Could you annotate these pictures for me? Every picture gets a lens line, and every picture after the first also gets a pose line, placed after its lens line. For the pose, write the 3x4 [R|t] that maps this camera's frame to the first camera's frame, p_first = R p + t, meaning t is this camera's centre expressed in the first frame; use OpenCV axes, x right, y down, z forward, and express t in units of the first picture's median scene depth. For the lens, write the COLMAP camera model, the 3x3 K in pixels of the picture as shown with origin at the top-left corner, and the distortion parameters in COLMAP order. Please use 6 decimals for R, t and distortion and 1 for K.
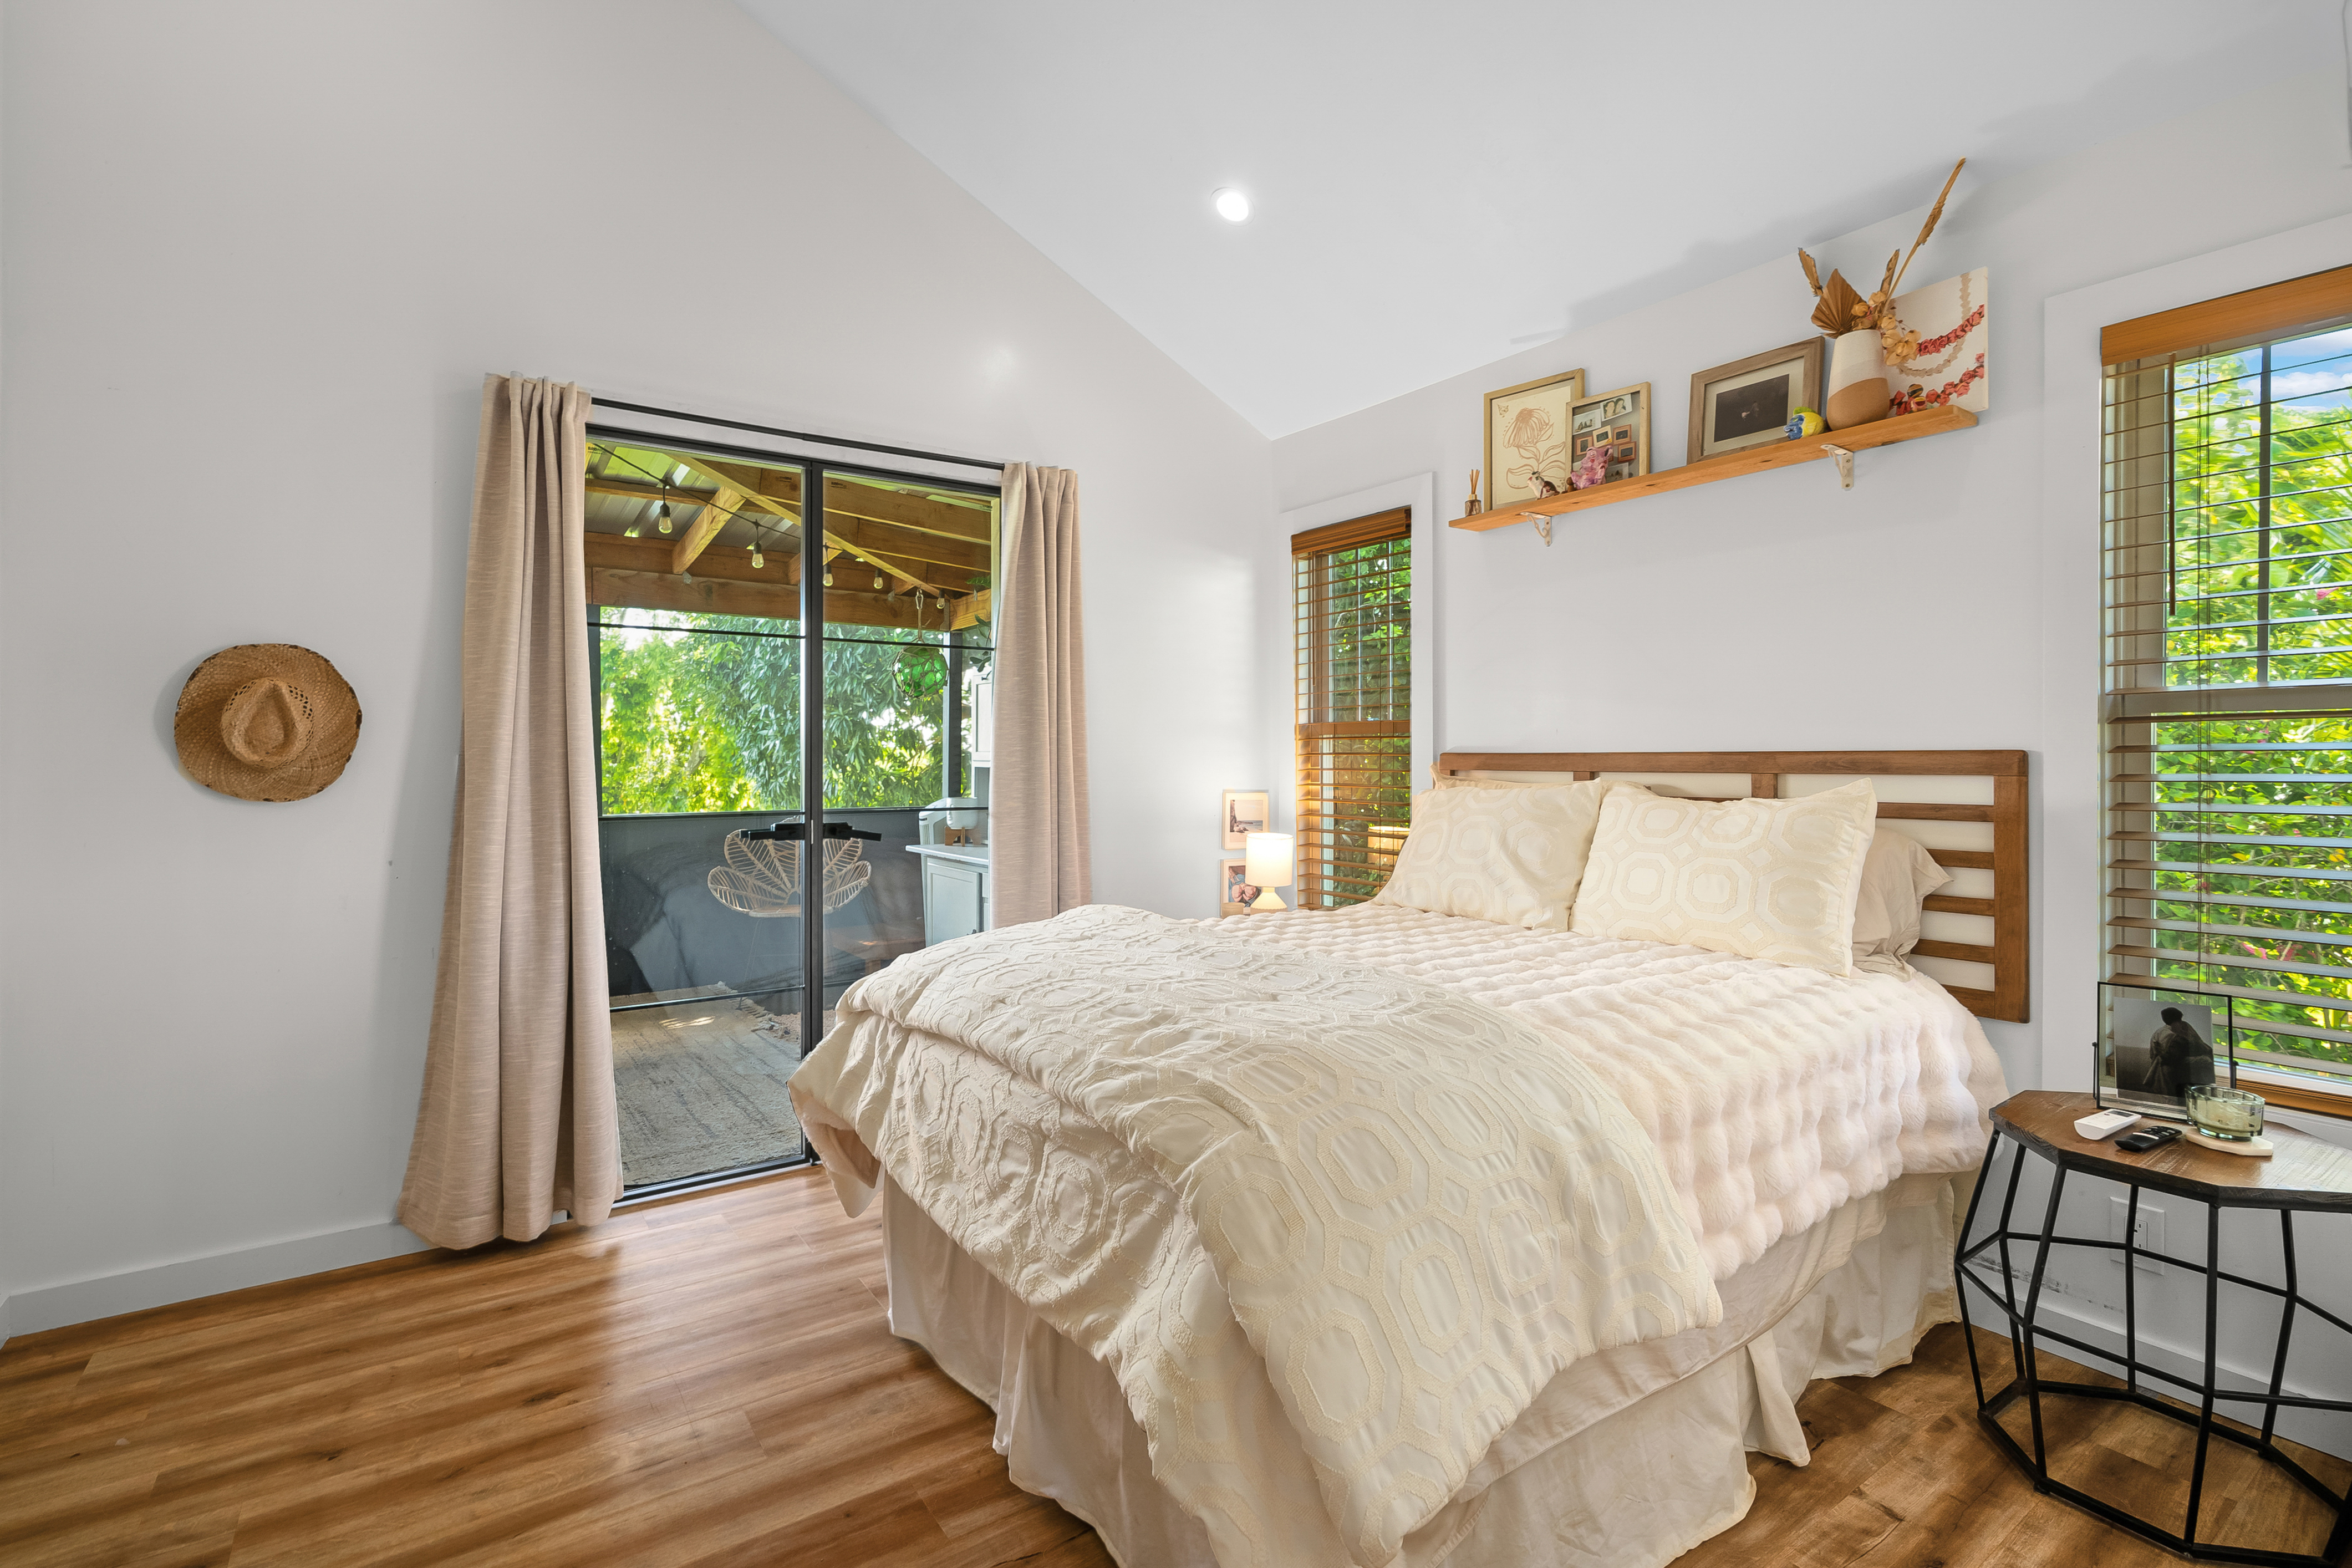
lens RADIAL K [[1076.0, 0, 1165.7], [0, 1076.0, 763.9], [0, 0, 1]] dist [-0.002157, -0.000233]
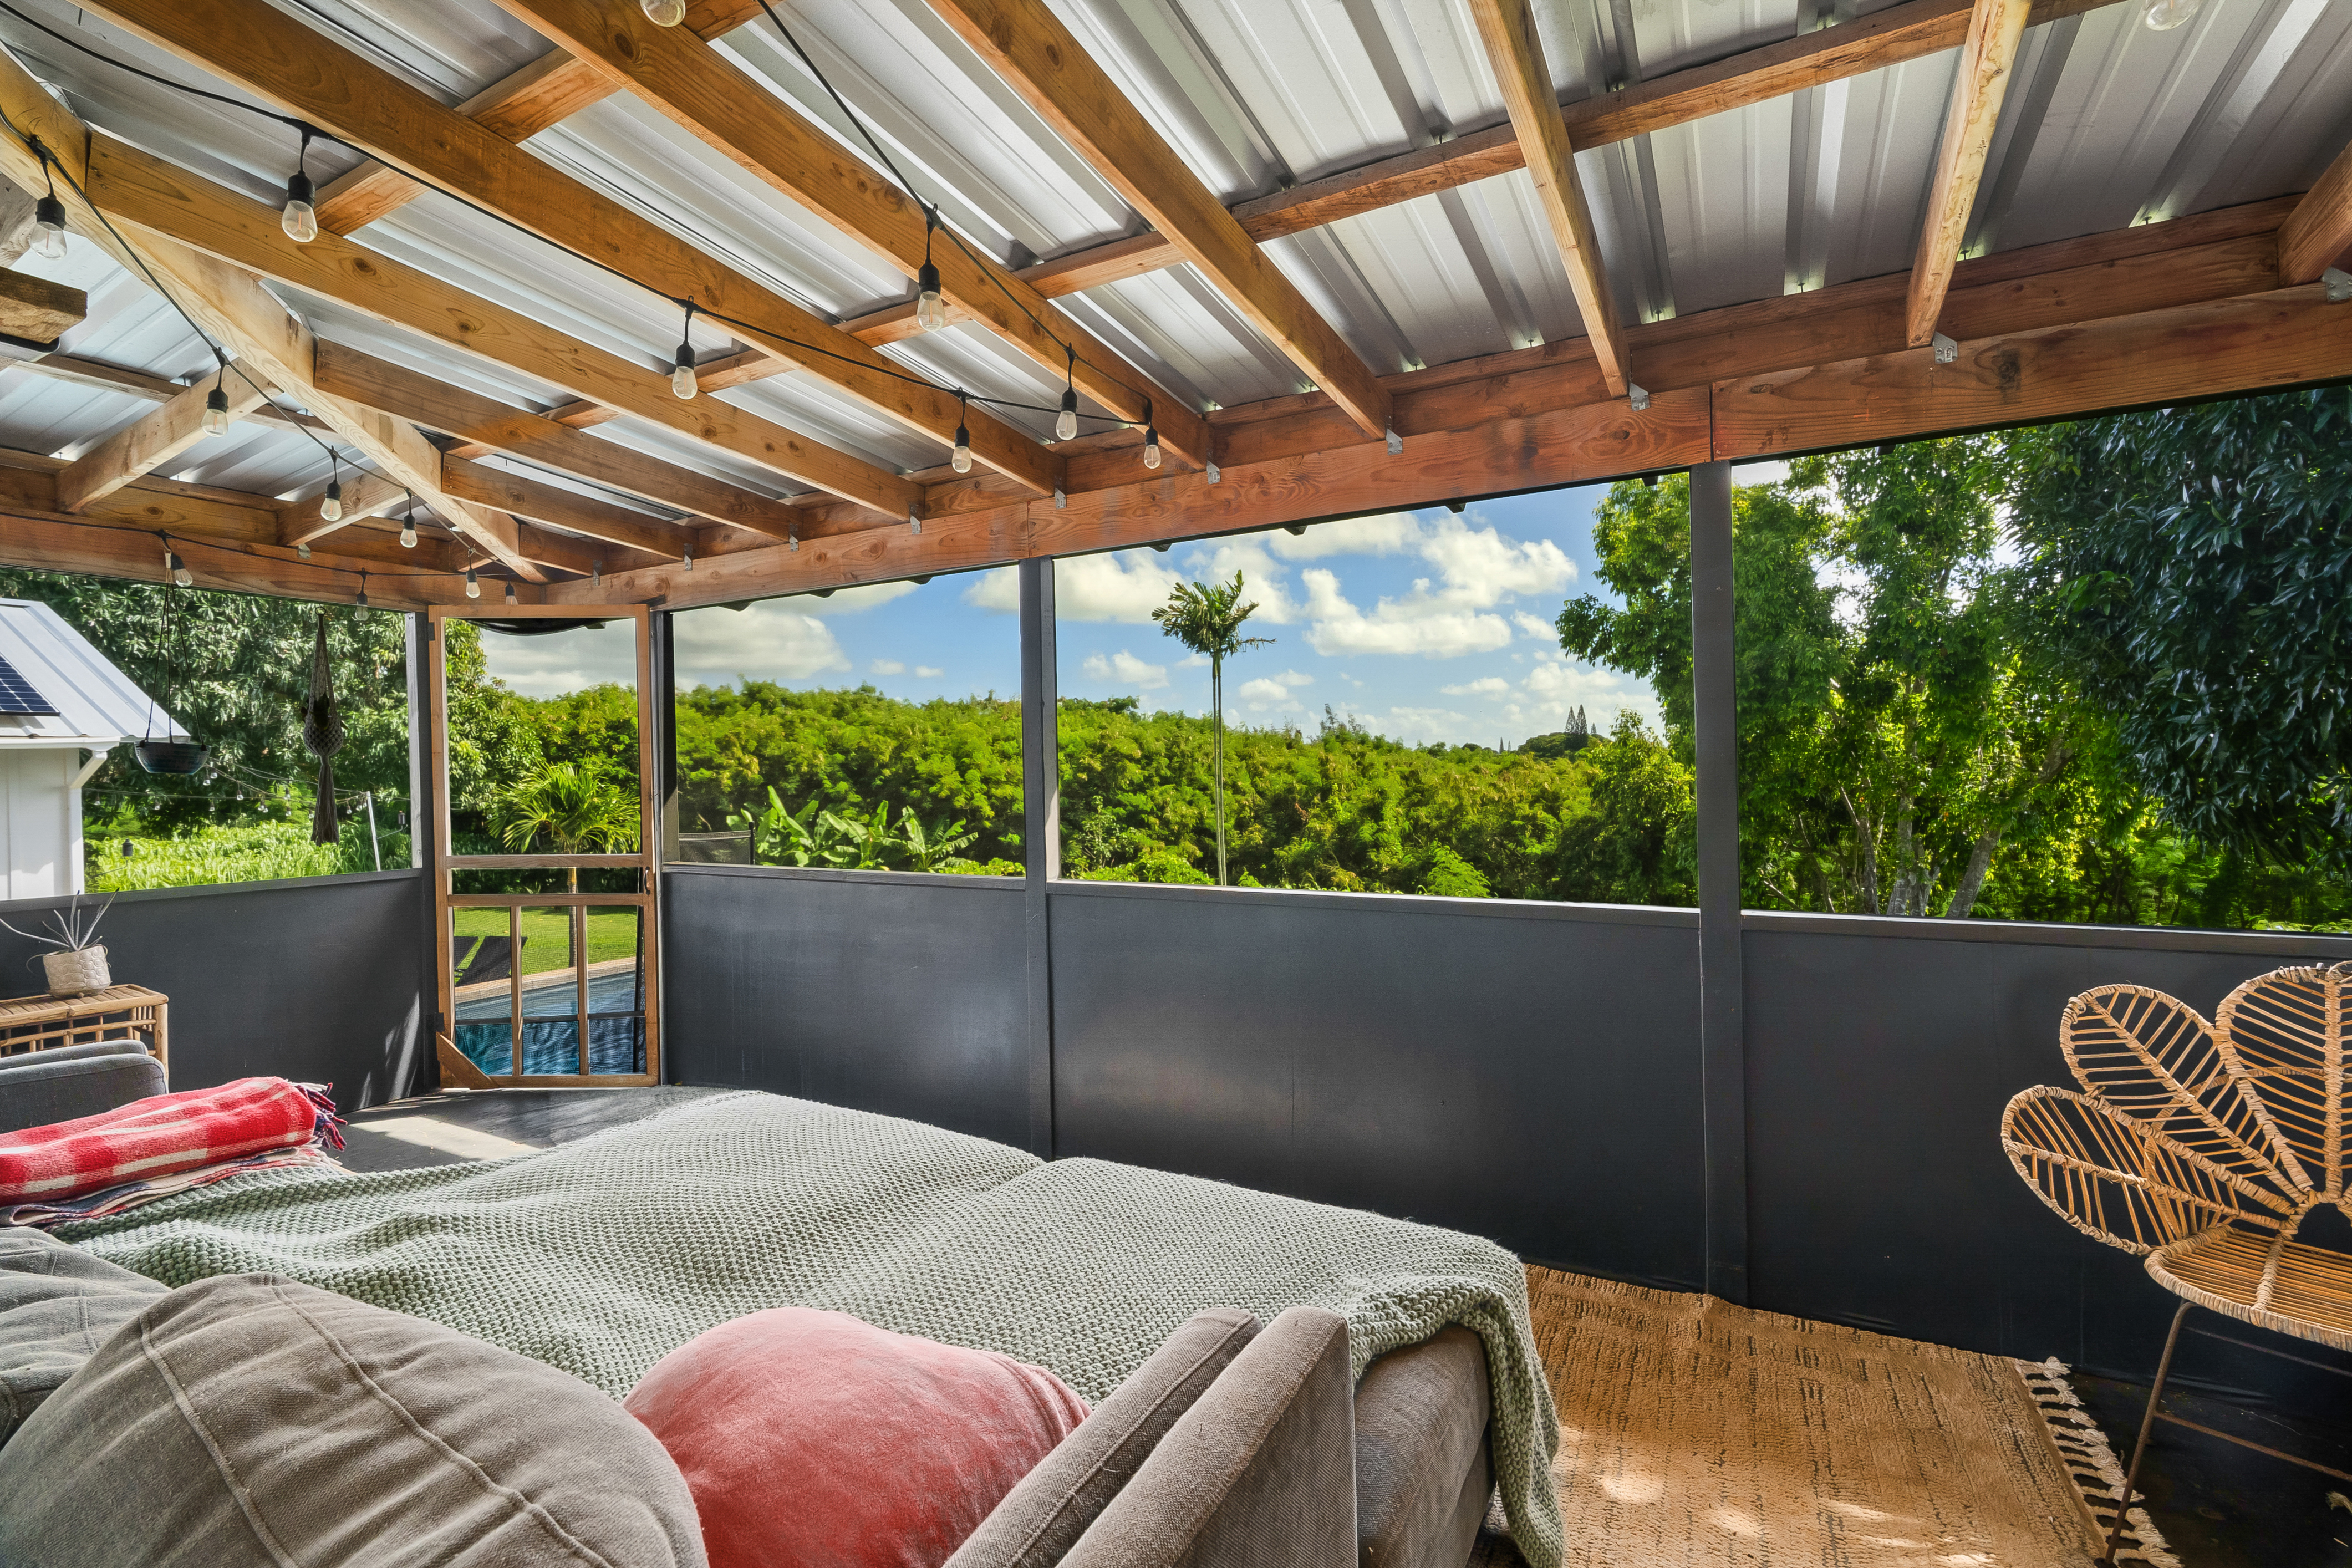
lens RADIAL K [[1076.0, 0, 1161.4], [0, 1076.0, 763.4], [0, 0, 1]] dist [-0.002157, -0.000233]
pose [[0.440554, -0.007285, -0.897697, -0.103027], [0.008166, 0.999958, -0.004107, -0.008414], [0.897689, -0.005521, 0.440595, 0.269188]]
